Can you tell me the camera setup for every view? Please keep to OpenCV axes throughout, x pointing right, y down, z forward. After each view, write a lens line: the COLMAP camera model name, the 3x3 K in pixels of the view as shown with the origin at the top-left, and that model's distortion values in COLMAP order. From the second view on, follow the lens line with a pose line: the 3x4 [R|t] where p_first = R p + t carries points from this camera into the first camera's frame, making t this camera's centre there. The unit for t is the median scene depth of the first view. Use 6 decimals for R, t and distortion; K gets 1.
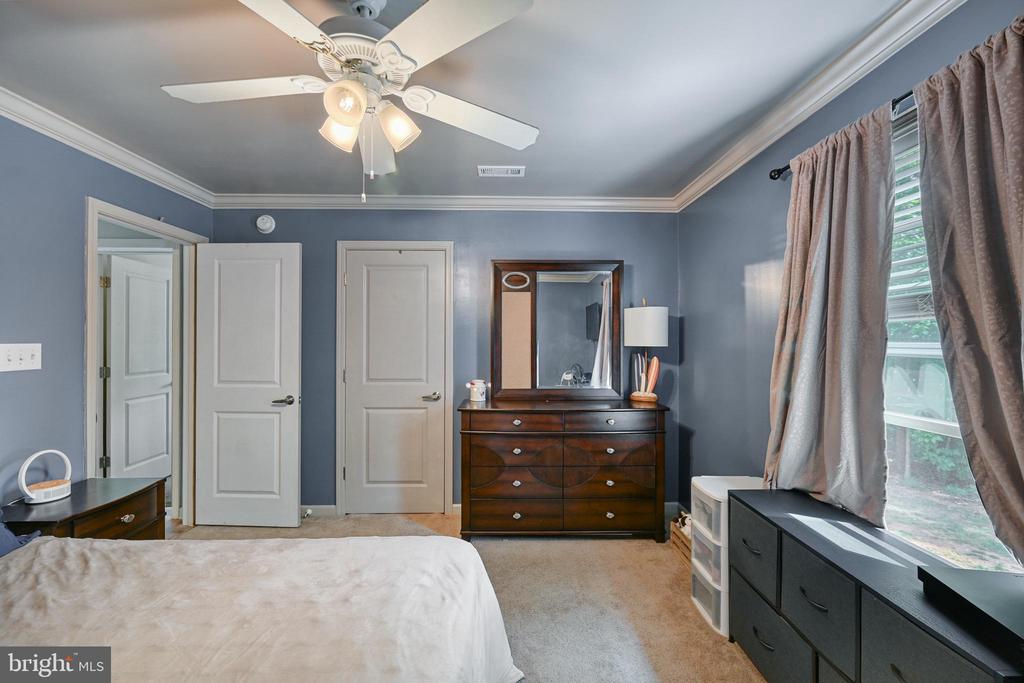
lens RADIAL K [[404.5, 0, 507.0], [0, 404.5, 341.0], [0, 0, 1]] dist [-0.004981, 0.001703]
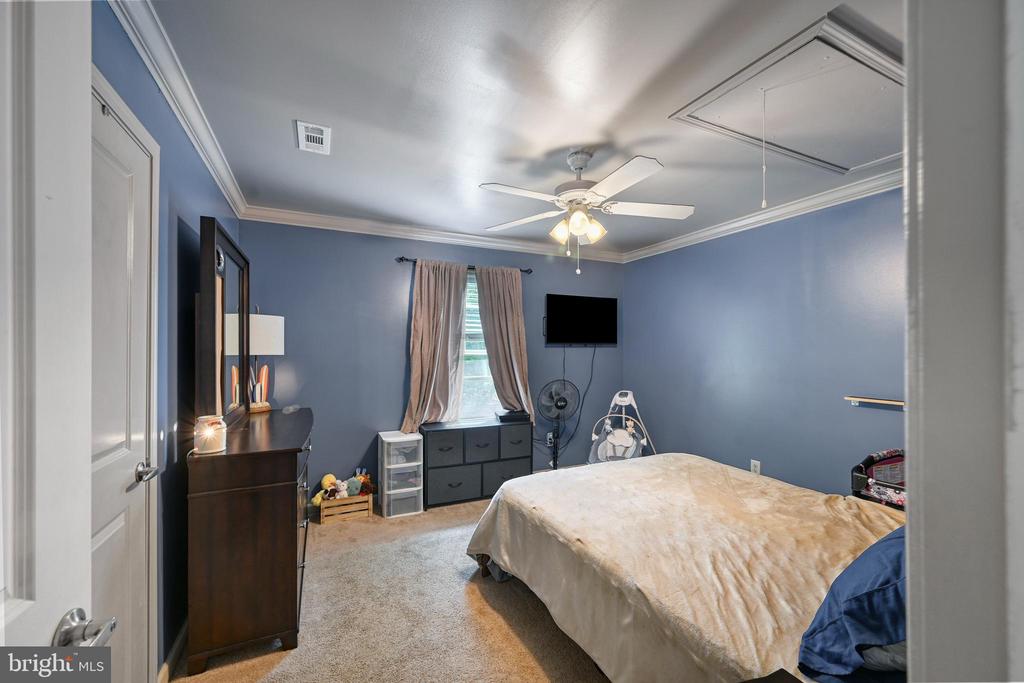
lens RADIAL K [[404.5, 0, 507.5], [0, 404.5, 347.3], [0, 0, 1]] dist [-0.004981, 0.001703]
pose [[-0.394064, 0.006748, 0.919058, -1.039694], [0.000529, 0.999975, -0.007116, 0.002119], [-0.919083, -0.002318, -0.394058, 1.102502]]
